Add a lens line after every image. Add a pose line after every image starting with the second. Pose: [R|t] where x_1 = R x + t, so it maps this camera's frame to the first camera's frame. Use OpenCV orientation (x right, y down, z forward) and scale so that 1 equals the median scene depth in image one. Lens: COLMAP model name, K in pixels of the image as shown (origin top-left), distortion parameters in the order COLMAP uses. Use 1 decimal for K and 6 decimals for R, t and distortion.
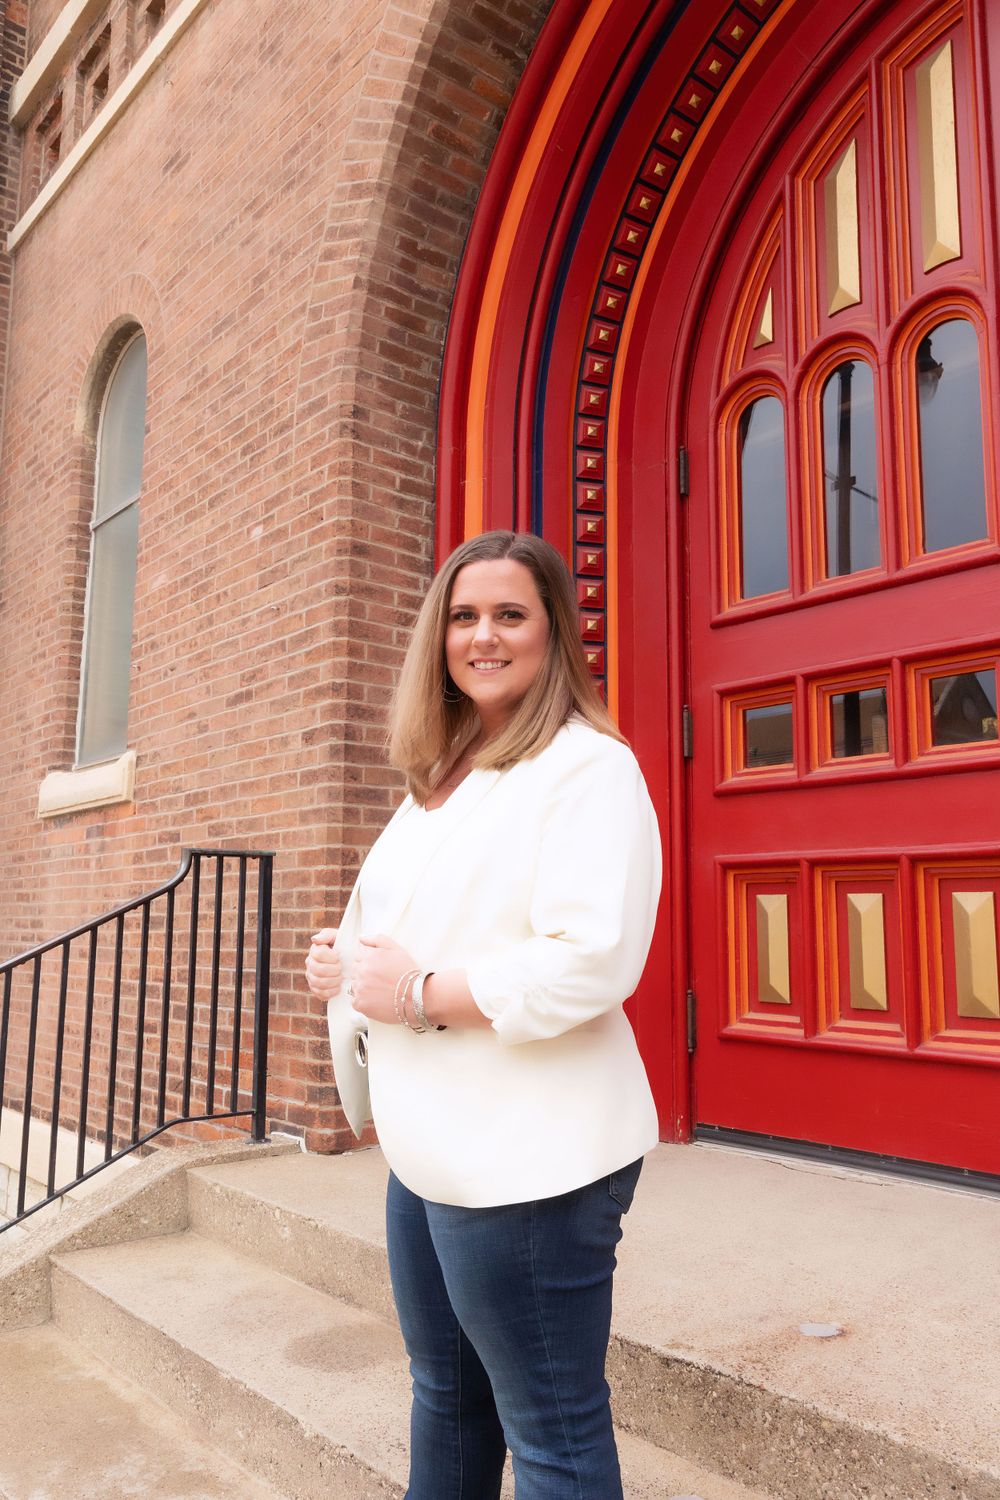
lens RADIAL K [[1164.9, 0, 498.7], [0, 1164.9, 749.6], [0, 0, 1]] dist [0.002455, 0.002674]
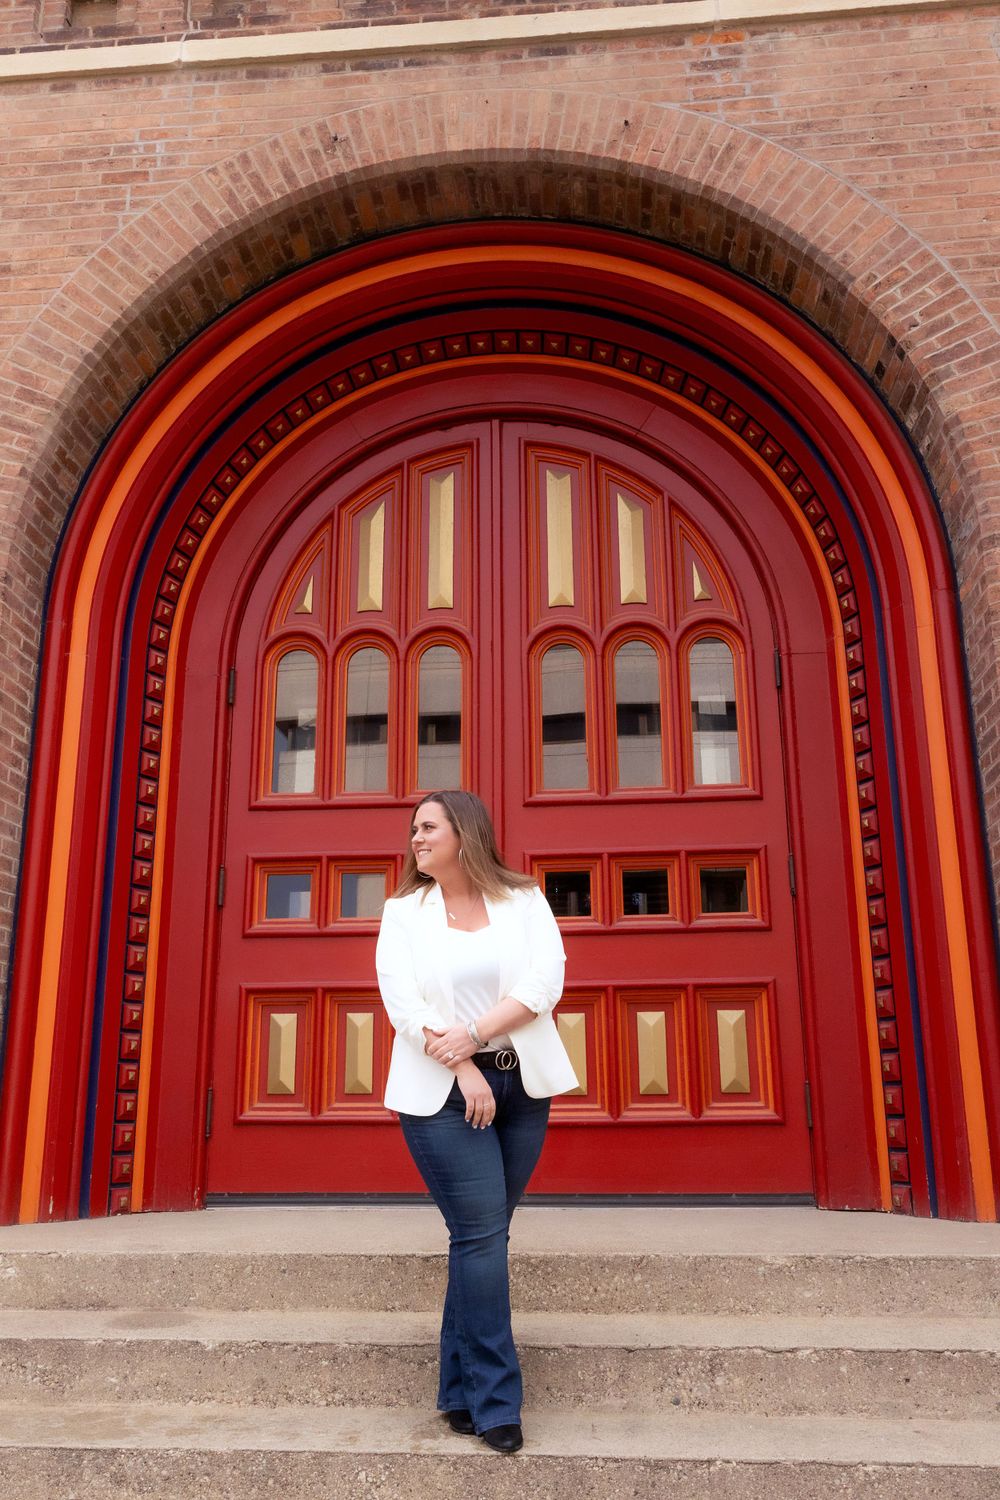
lens RADIAL K [[1297.1, 0, 495.3], [0, 1297.1, 746.6], [0, 0, 1]] dist [0.002364, 0.008706]
pose [[0.710268, 0.182449, 0.679876, -0.654039], [-0.093302, 0.981706, -0.165975, 0.045193], [-0.697720, 0.054453, 0.714298, -0.262189]]
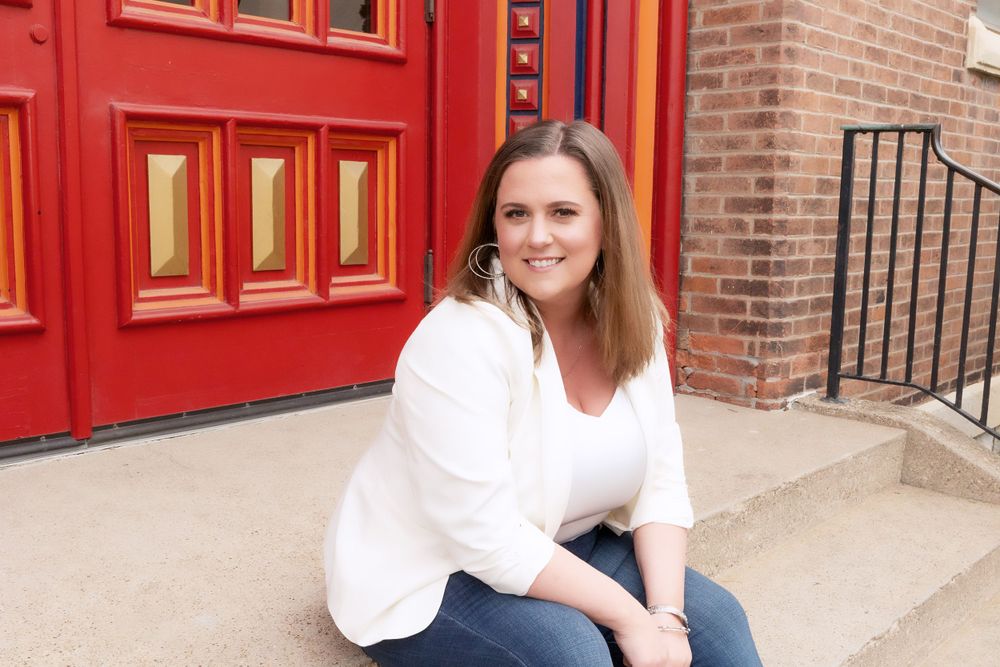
lens RADIAL K [[1043.1, 0, 499.4], [0, 1043.1, 334.8], [0, 0, 1]] dist [-0.002963, -0.004078]
pose [[-0.137725, -0.145049, 0.979792, -0.355281], [-0.163488, 0.978979, 0.121948, 0.084624], [-0.976885, -0.143389, -0.158544, 0.587777]]
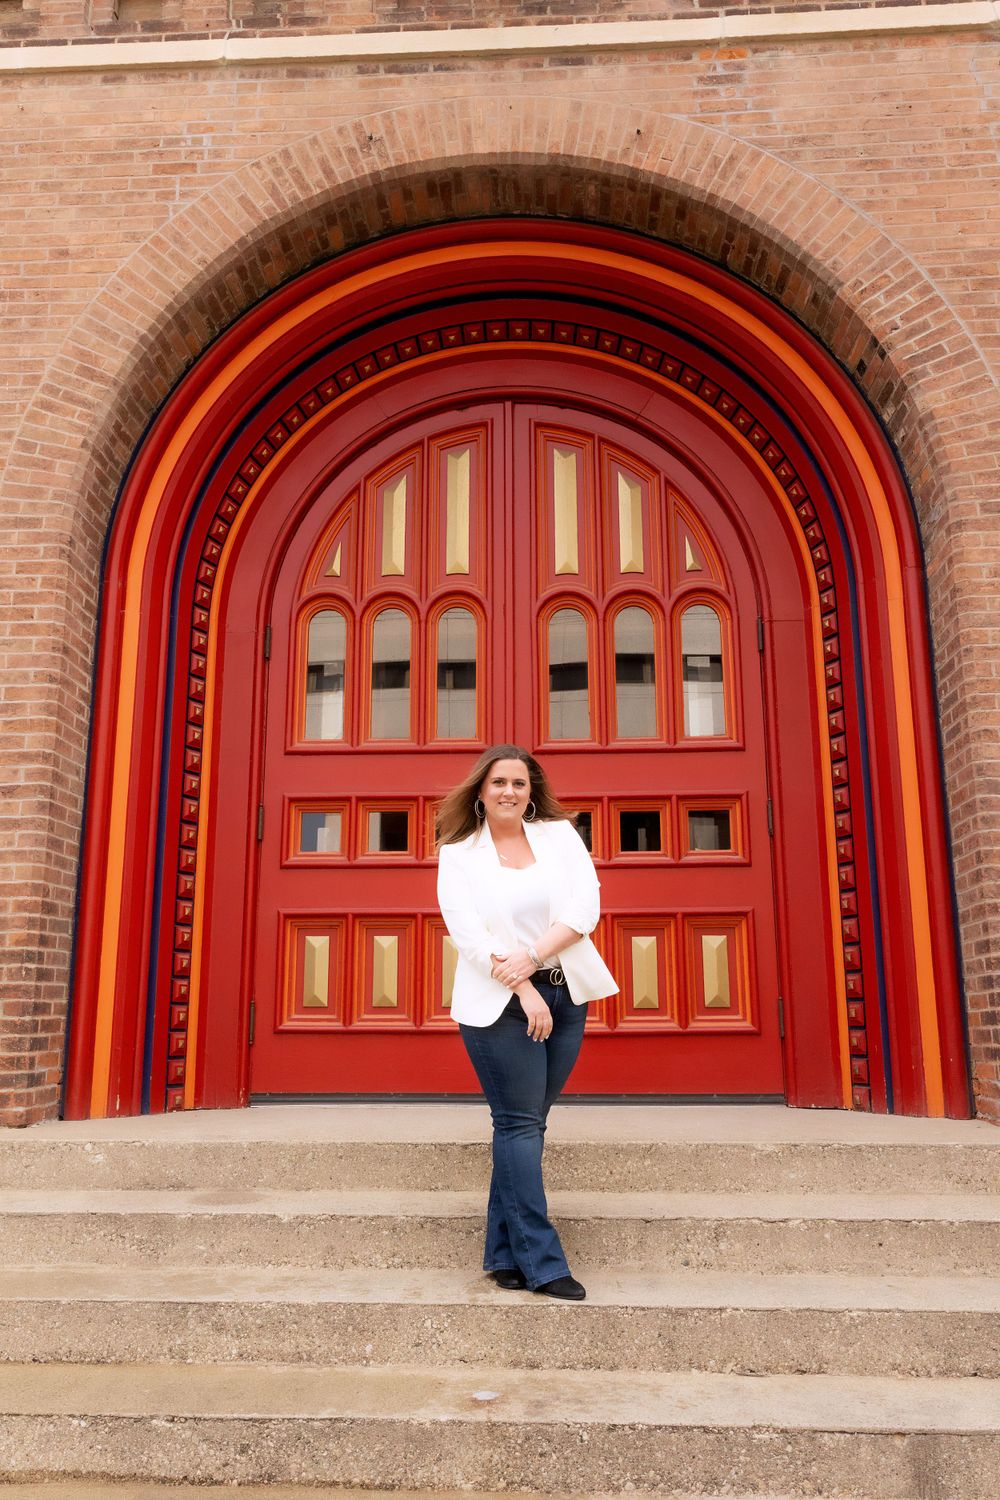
lens RADIAL K [[1208.0, 0, 498.8], [0, 1208.0, 756.4], [0, 0, 1]] dist [0.003374, 0.009396]
pose [[0.682828, 0.153735, 0.714221, -0.744650], [-0.100691, 0.988083, -0.116418, 0.050350], [-0.723608, 0.007578, 0.690170, -0.257607]]
